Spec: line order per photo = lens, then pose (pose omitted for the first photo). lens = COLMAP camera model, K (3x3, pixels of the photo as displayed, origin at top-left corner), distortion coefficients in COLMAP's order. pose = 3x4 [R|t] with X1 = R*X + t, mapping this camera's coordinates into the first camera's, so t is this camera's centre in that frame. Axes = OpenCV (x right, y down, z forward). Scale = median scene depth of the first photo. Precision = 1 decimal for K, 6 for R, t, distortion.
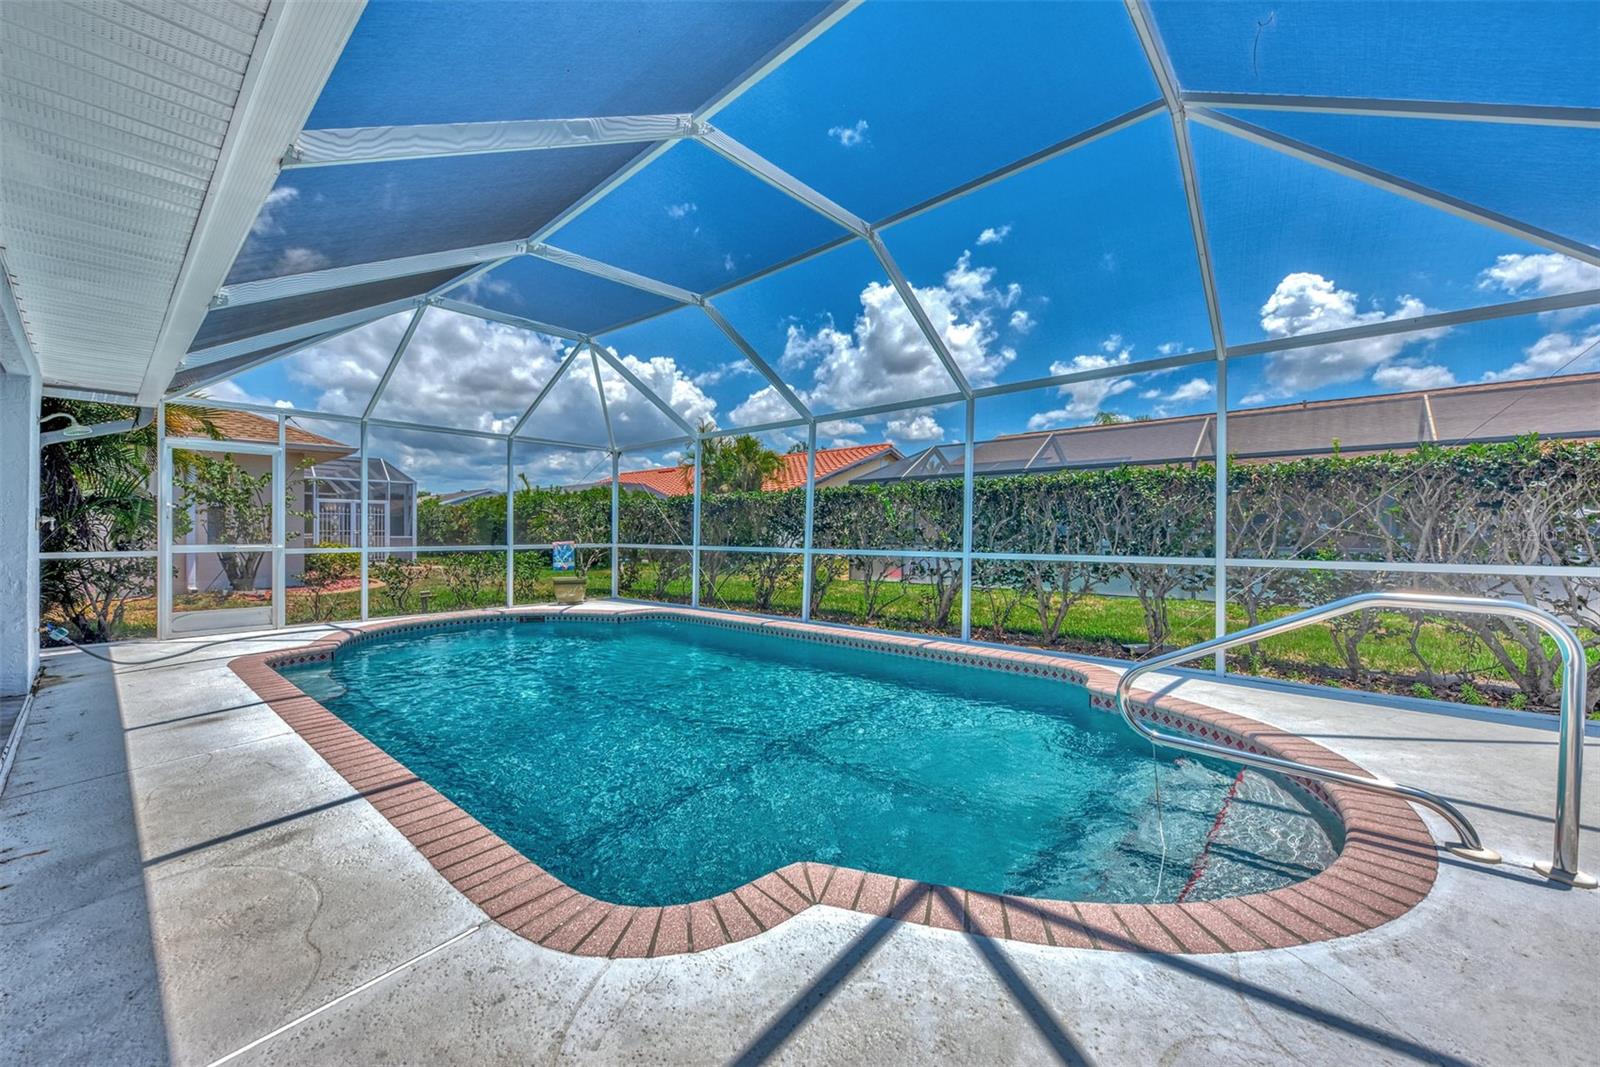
lens RADIAL K [[623.6, 0, 798.3], [0, 623.6, 533.3], [0, 0, 1]] dist [0.004469, -0.000329]
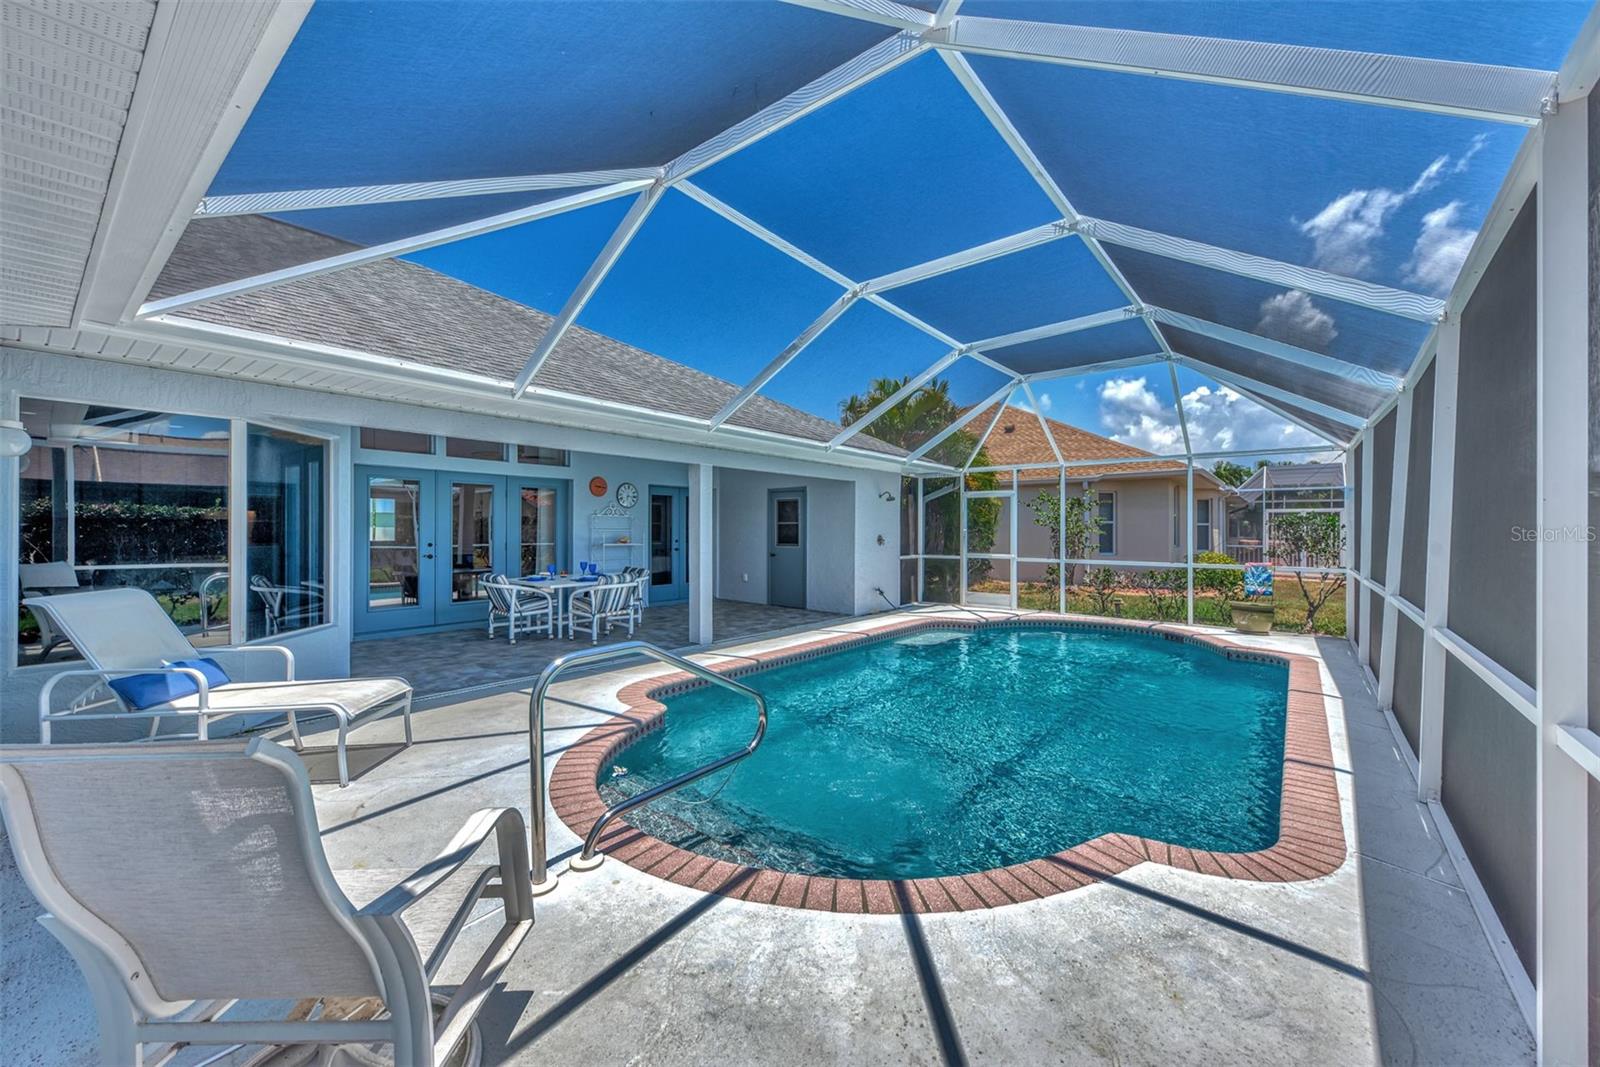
lens RADIAL K [[623.6, 0, 795.1], [0, 623.6, 533.1], [0, 0, 1]] dist [0.004469, -0.000329]
pose [[0.046886, 0.007838, -0.998870, 2.825033], [-0.008036, 0.999940, 0.007469, -0.177102], [0.998868, 0.007677, 0.046946, 1.630031]]
